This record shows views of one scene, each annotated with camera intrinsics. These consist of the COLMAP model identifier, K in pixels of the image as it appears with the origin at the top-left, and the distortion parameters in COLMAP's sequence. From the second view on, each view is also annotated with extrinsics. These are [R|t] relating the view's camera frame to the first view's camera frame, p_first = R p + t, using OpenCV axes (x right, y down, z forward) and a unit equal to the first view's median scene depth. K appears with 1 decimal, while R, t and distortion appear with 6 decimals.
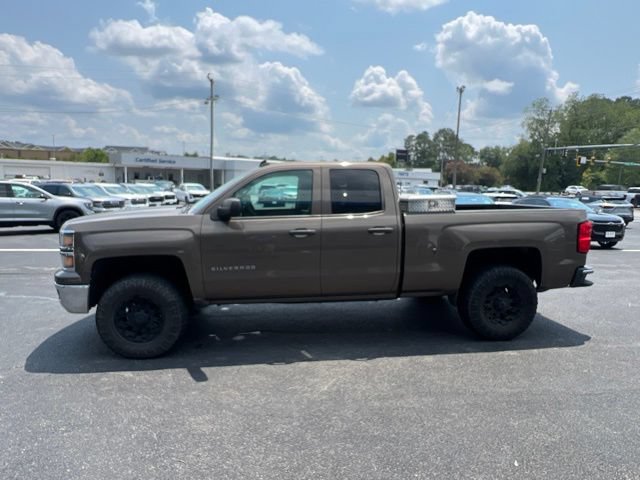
lens RADIAL K [[417.9, 0, 320.0], [0, 417.9, 240.0], [0, 0, 1]] dist [-0.003476, -0.001070]
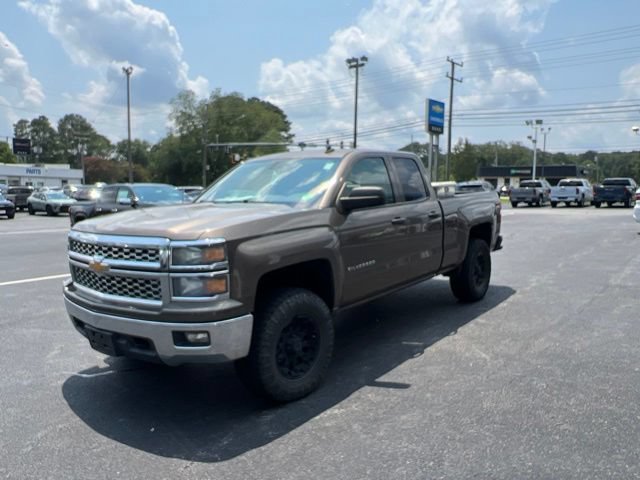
lens RADIAL K [[493.3, 0, 320.0], [0, 493.3, 240.0], [0, 0, 1]] dist [-0.003260, -0.005102]
pose [[0.716465, -0.095899, 0.691001, -0.137890], [0.109254, 0.993709, 0.024630, -0.003077], [-0.689015, 0.057849, 0.722434, 0.041822]]
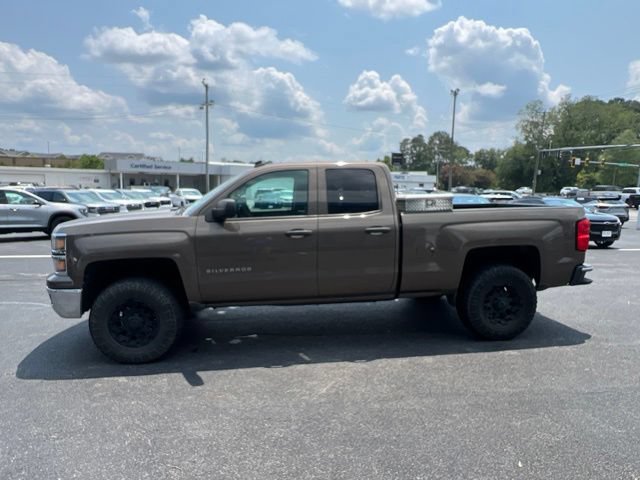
lens RADIAL K [[417.9, 0, 320.0], [0, 417.9, 240.0], [0, 0, 1]] dist [-0.003476, -0.001070]
pose [[0.999895, -0.012303, 0.007672, 0.000047], [0.012382, 0.999870, -0.010305, 0.001270], [-0.007544, 0.010399, 0.999917, 0.001843]]
